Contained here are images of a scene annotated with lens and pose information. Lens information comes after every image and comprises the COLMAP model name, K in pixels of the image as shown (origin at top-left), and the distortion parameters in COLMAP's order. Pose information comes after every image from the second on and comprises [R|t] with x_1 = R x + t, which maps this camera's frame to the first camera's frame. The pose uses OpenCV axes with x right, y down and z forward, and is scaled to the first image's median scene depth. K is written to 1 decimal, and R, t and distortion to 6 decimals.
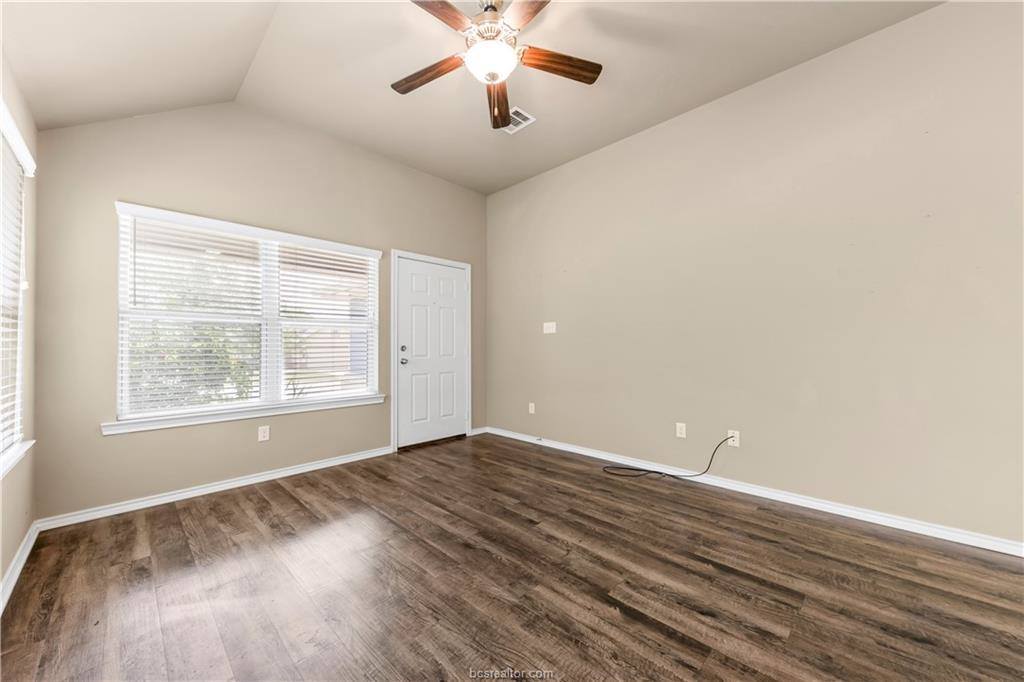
lens RADIAL K [[369.8, 0, 505.8], [0, 369.8, 345.9], [0, 0, 1]] dist [0.007345, -0.000766]
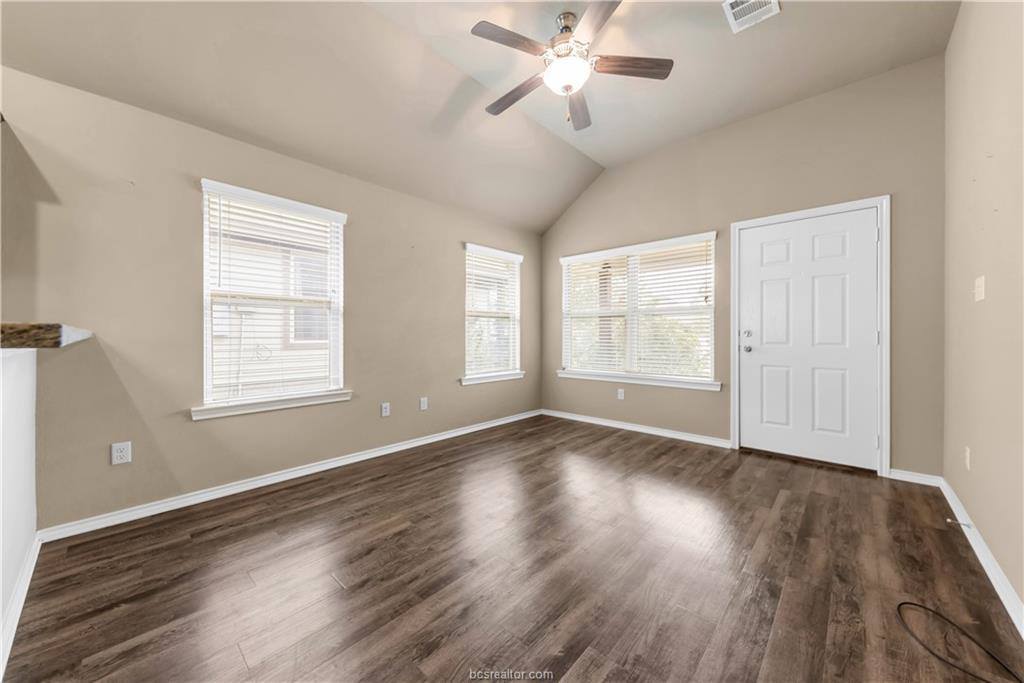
lens RADIAL K [[369.8, 0, 508.6], [0, 369.8, 338.3], [0, 0, 1]] dist [0.007345, -0.000766]
pose [[0.040983, 0.014794, -0.999050, 0.895869], [0.002742, 0.999885, 0.014919, 0.005483], [0.999156, -0.003351, 0.040937, 0.652223]]
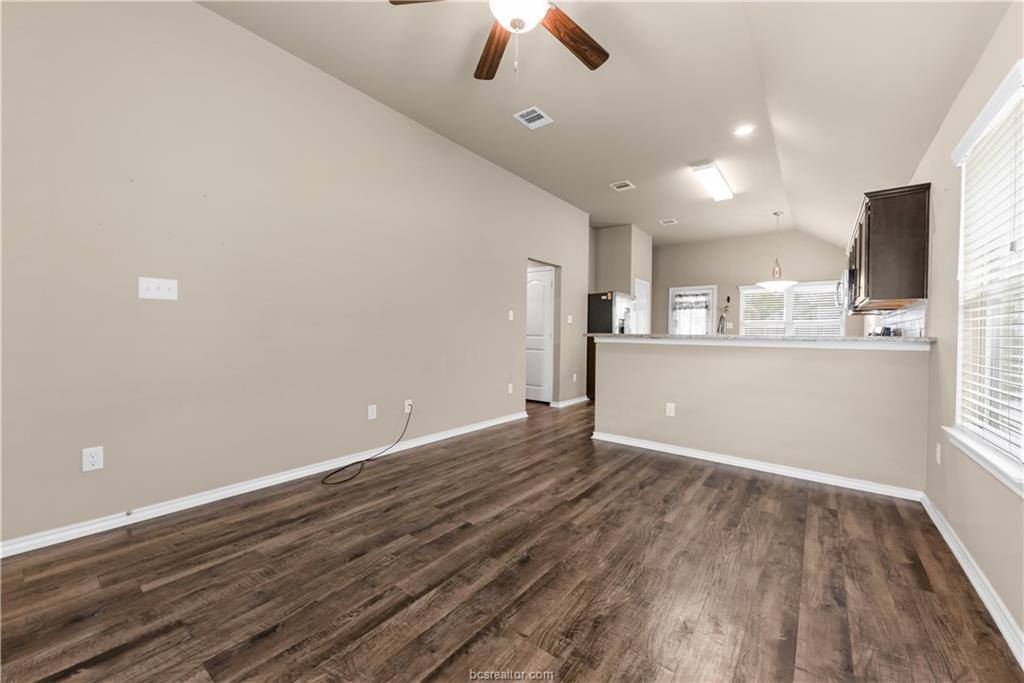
lens RADIAL K [[408.5, 0, 512.8], [0, 408.5, 337.6], [0, 0, 1]] dist [-0.001054, 0.000102]
pose [[-0.133783, -0.006798, 0.990987, -0.844162], [-0.016306, 0.999856, 0.004657, 0.014411], [-0.990877, -0.015536, -0.133874, 0.948425]]
